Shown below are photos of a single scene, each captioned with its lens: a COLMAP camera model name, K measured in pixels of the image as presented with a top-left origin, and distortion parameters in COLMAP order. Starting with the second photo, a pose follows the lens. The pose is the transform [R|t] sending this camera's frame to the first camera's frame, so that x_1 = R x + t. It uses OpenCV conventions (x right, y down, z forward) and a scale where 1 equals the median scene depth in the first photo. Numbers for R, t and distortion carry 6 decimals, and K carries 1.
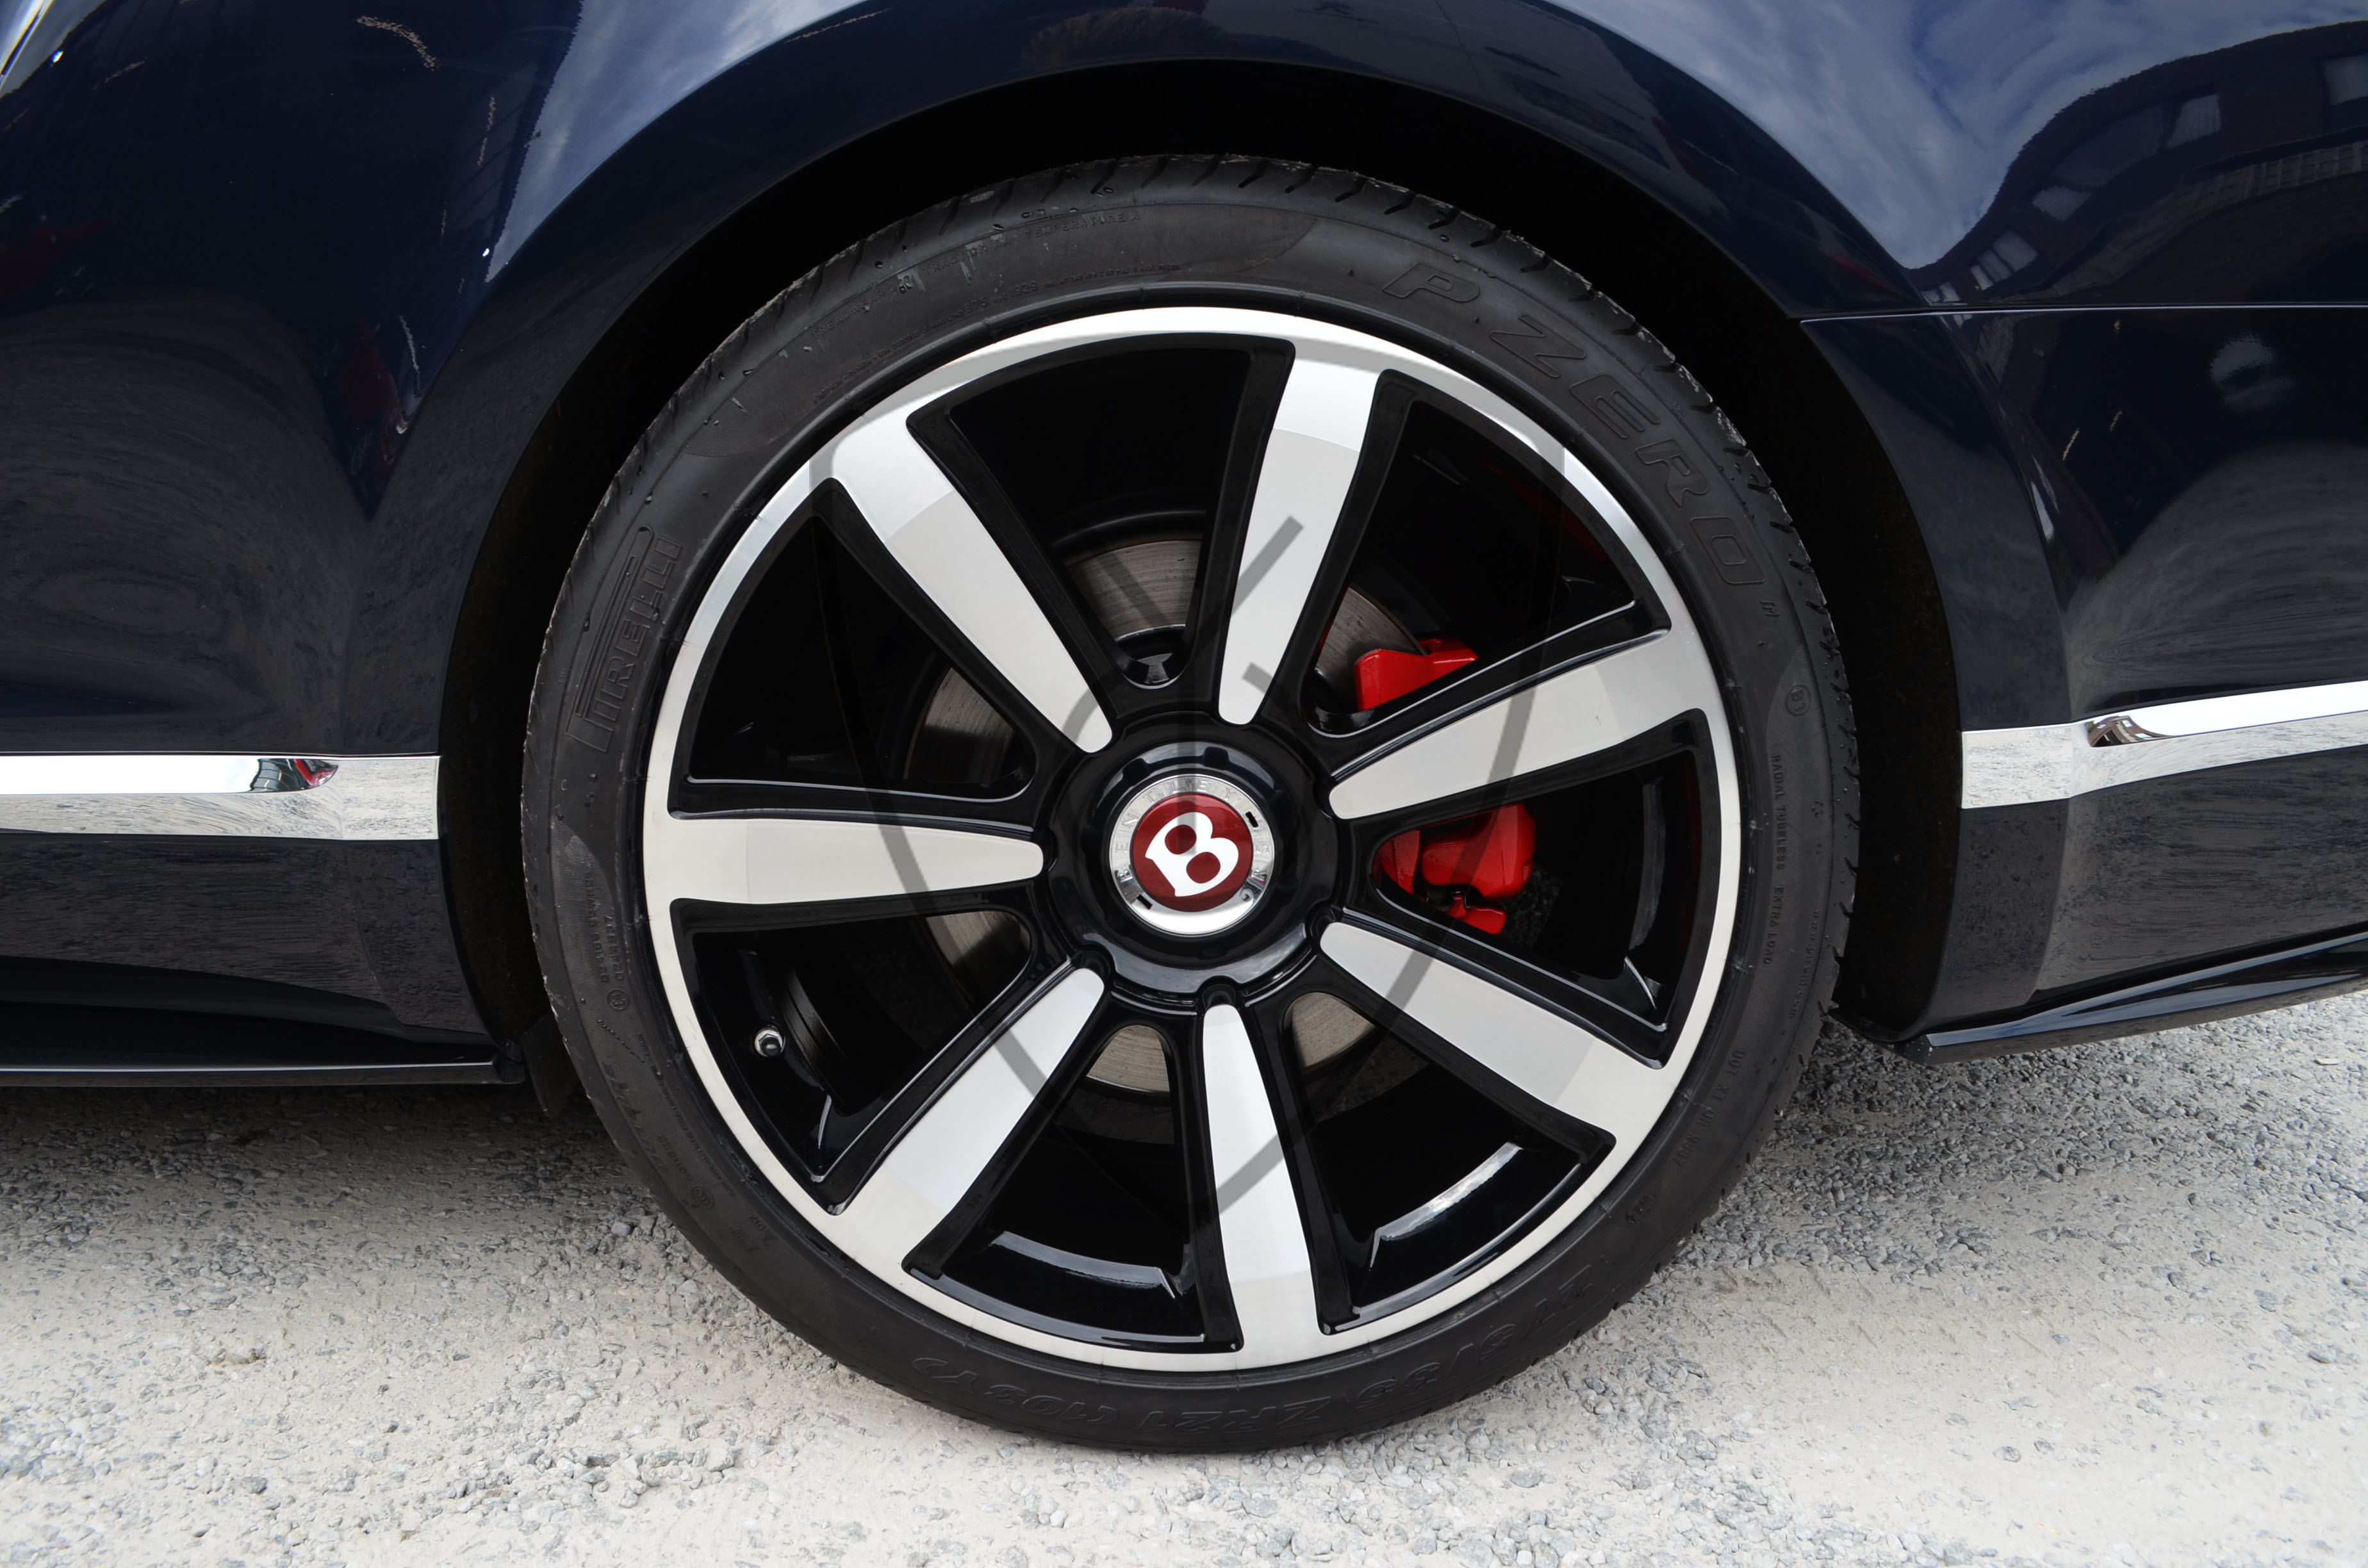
lens RADIAL K [[1846.6, 0, 1184.0], [0, 1846.6, 784.0], [0, 0, 1]] dist [-0.101019, 0.002979]
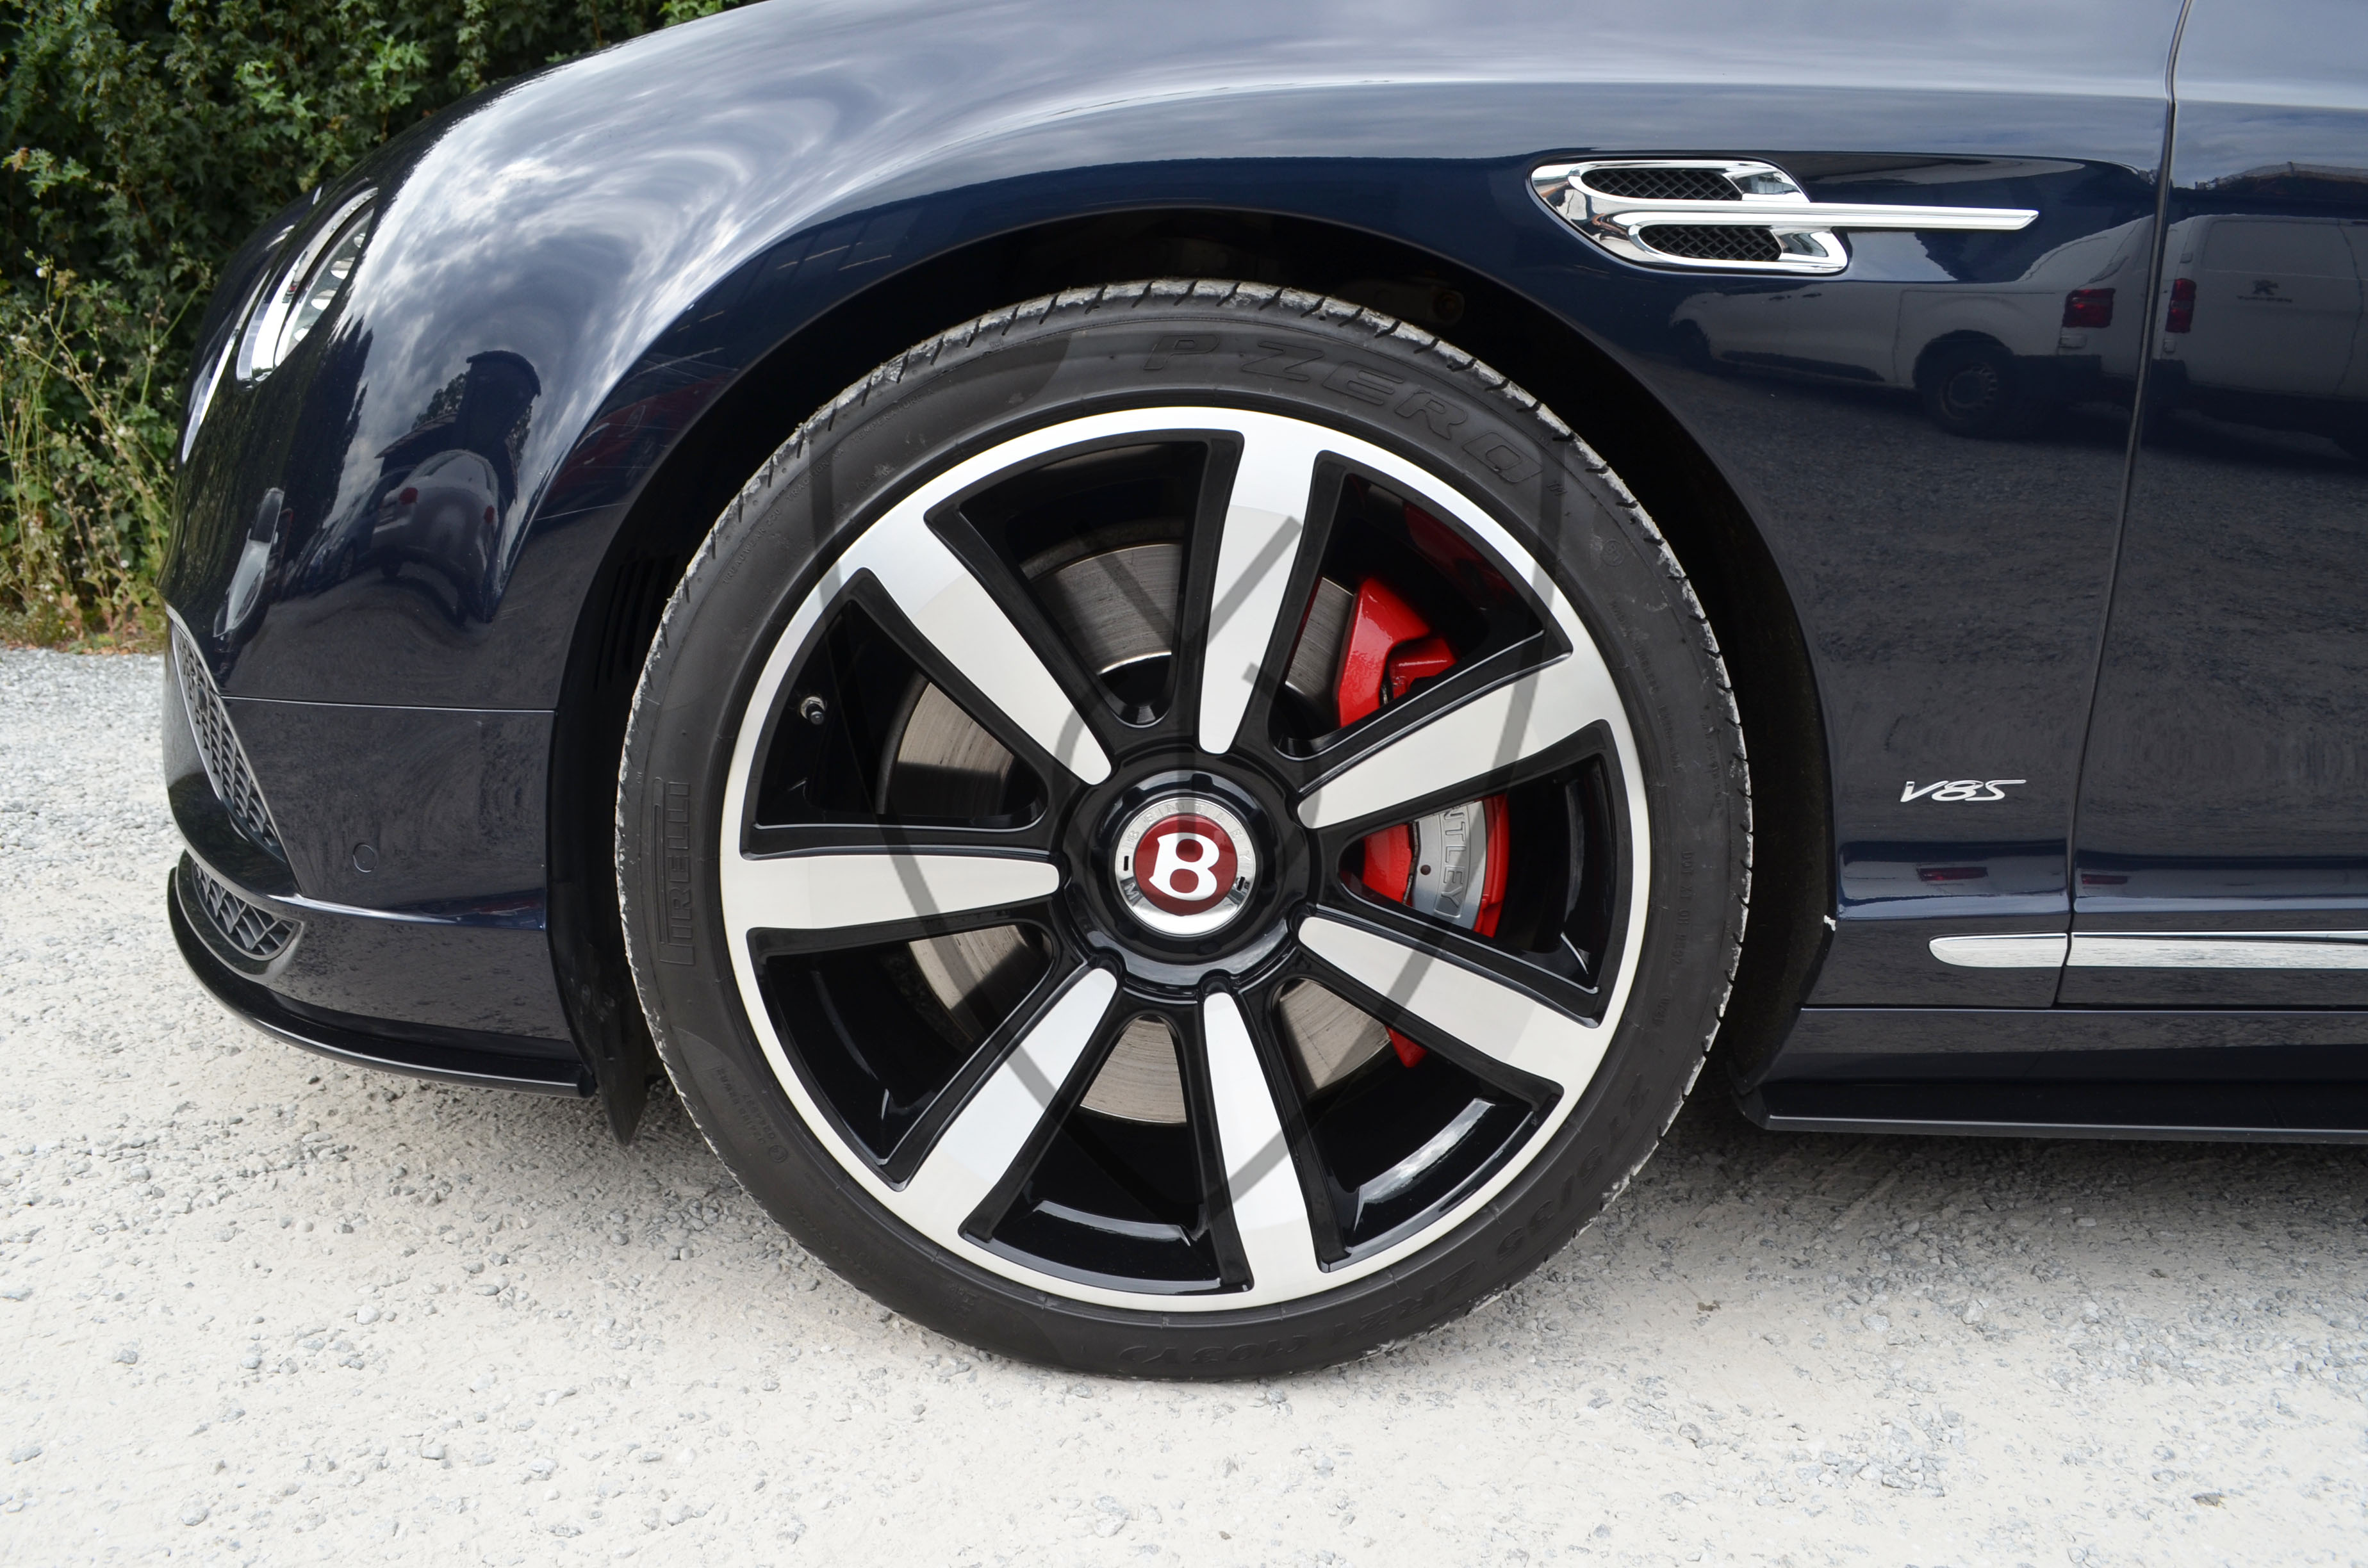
lens RADIAL K [[1885.1, 0, 1184.0], [0, 1885.1, 784.0], [0, 0, 1]] dist [-0.196441, 0.110950]
pose [[0.998363, -0.056880, 0.006062, -0.001002], [0.056913, 0.998365, -0.005320, -0.007200], [-0.005750, 0.005656, 0.999967, -0.181163]]
